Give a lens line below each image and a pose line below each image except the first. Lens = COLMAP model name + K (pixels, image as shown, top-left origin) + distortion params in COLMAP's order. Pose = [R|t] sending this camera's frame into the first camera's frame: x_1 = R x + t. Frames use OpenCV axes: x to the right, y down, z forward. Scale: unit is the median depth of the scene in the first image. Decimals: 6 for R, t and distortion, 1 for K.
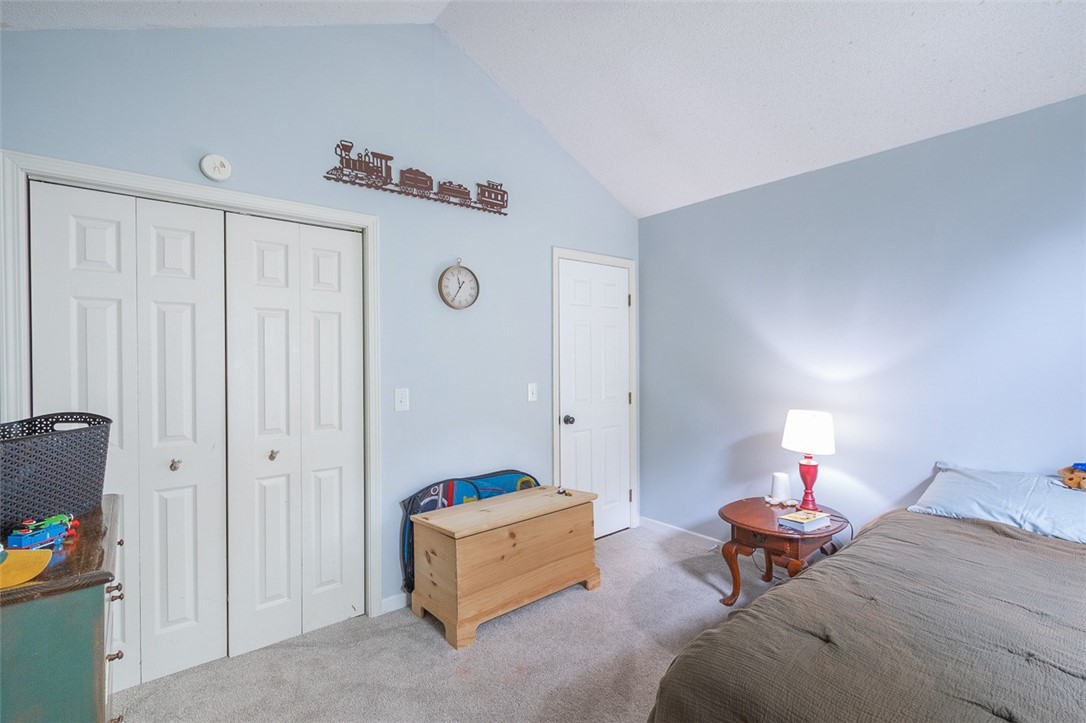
lens RADIAL K [[494.1, 0, 546.5], [0, 494.1, 362.7], [0, 0, 1]] dist [0.004466, -0.003217]
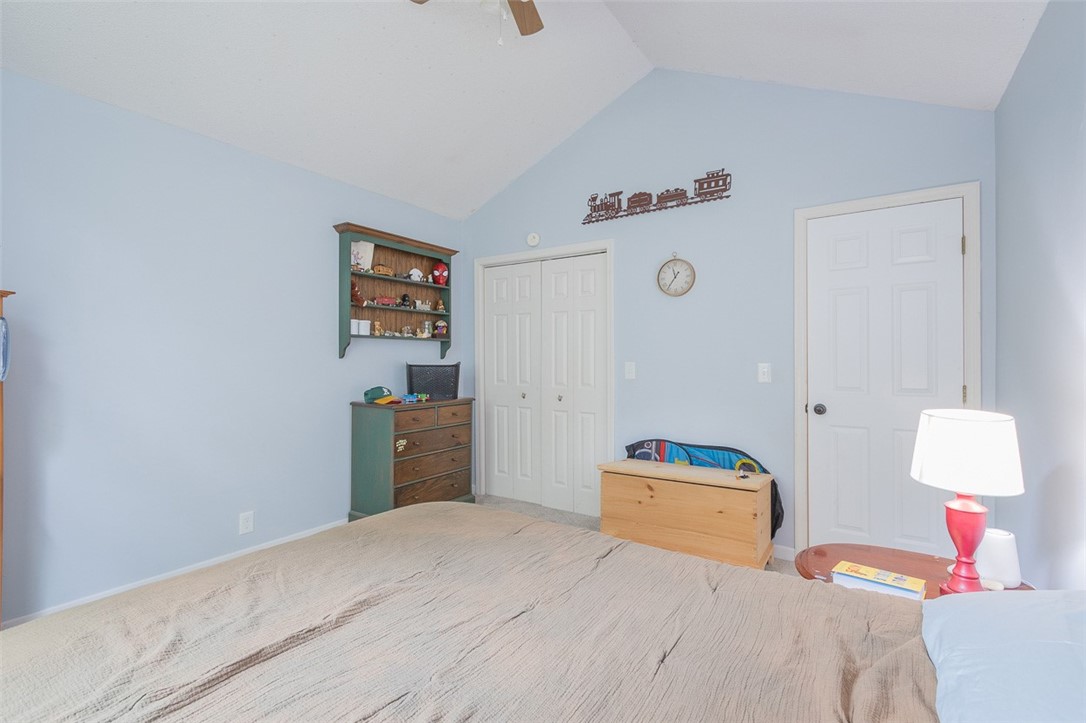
lens RADIAL K [[494.1, 0, 545.8], [0, 494.1, 358.3], [0, 0, 1]] dist [0.004466, -0.003217]
pose [[0.295827, 0.004245, -0.955232, 0.860749], [-0.010631, 0.999943, 0.001151, 0.040767], [0.955182, 0.009814, 0.295855, 0.373771]]
